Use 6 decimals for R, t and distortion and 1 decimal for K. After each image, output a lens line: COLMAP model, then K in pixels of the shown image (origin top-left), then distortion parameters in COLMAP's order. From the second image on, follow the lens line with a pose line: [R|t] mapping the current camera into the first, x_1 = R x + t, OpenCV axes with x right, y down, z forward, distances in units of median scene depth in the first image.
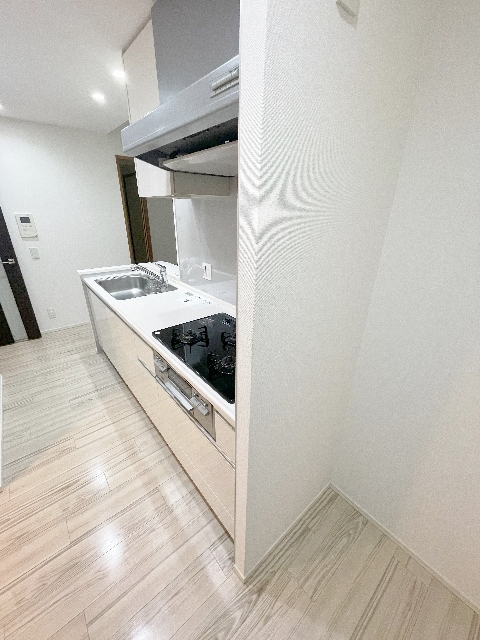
lens RADIAL K [[258.1, 0, 241.0], [0, 258.1, 319.3], [0, 0, 1]] dist [-0.000206, 0.000126]
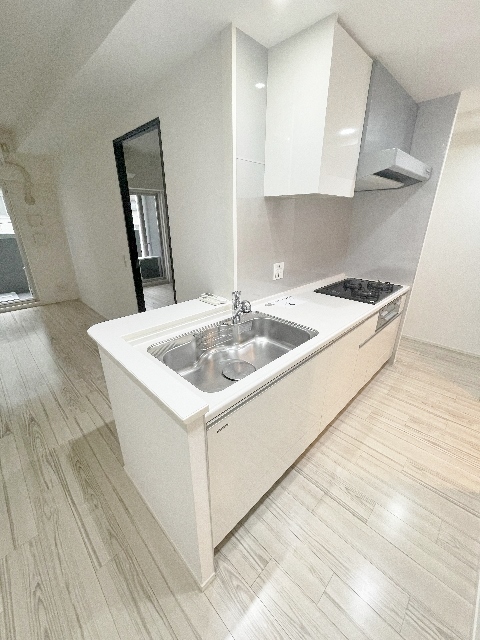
lens RADIAL K [[258.1, 0, 241.0], [0, 258.1, 319.3], [0, 0, 1]] dist [-0.000206, 0.000126]
pose [[-0.091241, -0.363230, 0.927221, -1.150439], [0.371671, 0.851402, 0.370102, -0.464012], [-0.923870, 0.378390, 0.057319, 1.187696]]
